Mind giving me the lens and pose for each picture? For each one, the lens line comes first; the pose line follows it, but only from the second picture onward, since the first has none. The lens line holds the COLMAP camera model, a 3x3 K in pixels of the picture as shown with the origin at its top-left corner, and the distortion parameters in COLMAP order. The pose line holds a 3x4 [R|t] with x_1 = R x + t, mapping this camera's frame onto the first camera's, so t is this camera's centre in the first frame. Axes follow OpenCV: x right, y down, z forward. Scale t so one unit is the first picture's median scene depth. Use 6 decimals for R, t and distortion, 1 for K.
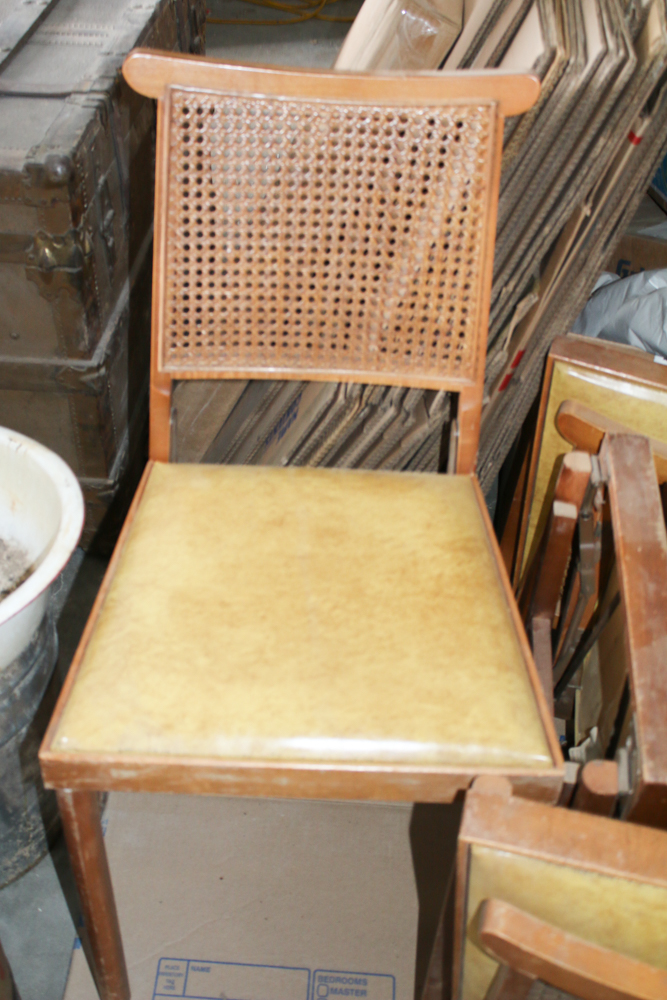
lens RADIAL K [[1171.3, 0, 333.5], [0, 1171.3, 500.0], [0, 0, 1]] dist [-0.100884, 0.020530]
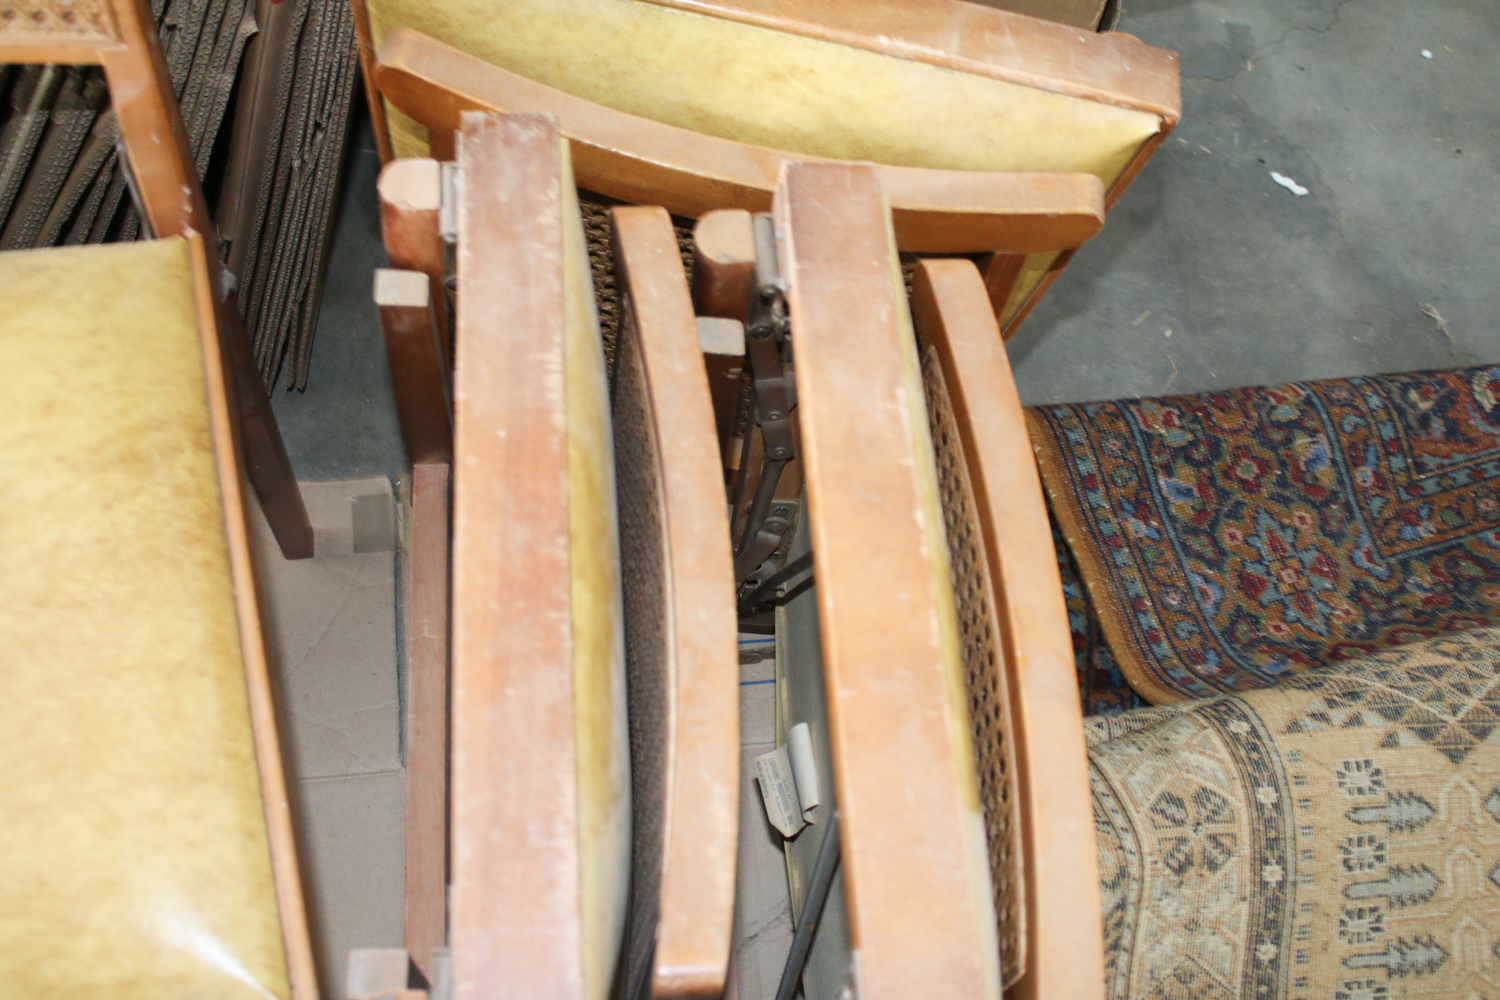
lens RADIAL K [[1378.9, 0, 716.5], [0, 1378.9, 501.0], [0, 0, 1]] dist [-0.047568, -0.001579]
pose [[0.986992, -0.126610, 0.099076, 0.284760], [0.078859, 0.918312, 0.387924, -0.130535], [-0.140098, -0.375064, 0.916351, 0.488386]]
